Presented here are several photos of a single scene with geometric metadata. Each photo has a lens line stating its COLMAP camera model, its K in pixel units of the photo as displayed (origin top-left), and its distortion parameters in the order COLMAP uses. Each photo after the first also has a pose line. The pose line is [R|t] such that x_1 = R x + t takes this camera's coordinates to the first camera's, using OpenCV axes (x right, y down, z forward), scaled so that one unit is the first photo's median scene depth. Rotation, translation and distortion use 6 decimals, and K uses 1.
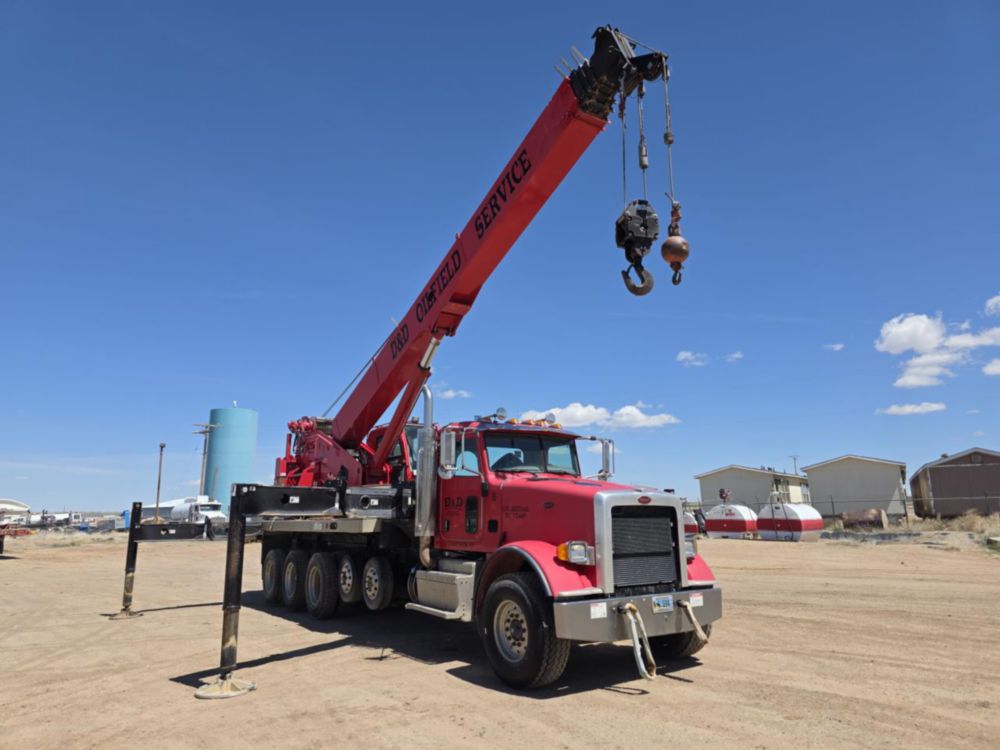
lens RADIAL K [[660.3, 0, 497.7], [0, 660.3, 370.9], [0, 0, 1]] dist [0.075981, -0.073739]
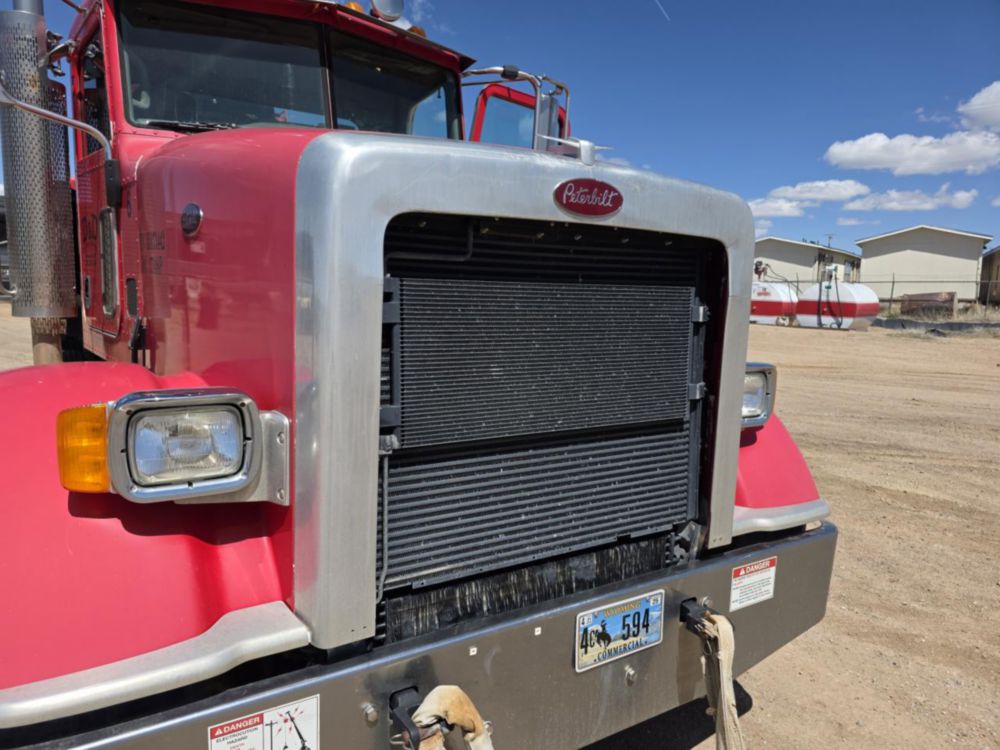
lens RADIAL K [[659.6, 0, 480.3], [0, 659.6, 381.8], [0, 0, 1]] dist [0.074447, -0.072693]
pose [[0.998303, 0.041042, -0.041315, 0.190157], [-0.024215, 0.937757, 0.346446, 0.170315], [0.052963, -0.344857, 0.937160, 0.753072]]
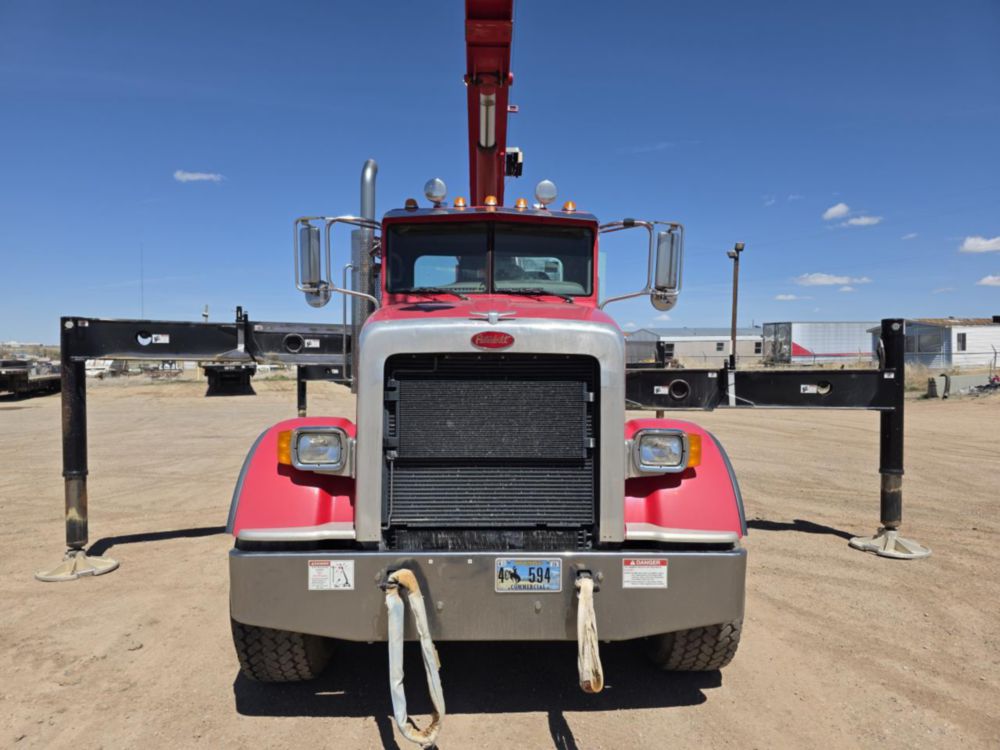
lens RADIAL K [[660.3, 0, 497.7], [0, 660.3, 370.9], [0, 0, 1]] dist [0.075981, -0.073739]
pose [[0.839443, 0.025208, -0.542863, 0.433417], [0.102659, 0.973584, 0.203952, 0.123573], [0.533664, -0.226935, 0.814680, 0.630718]]
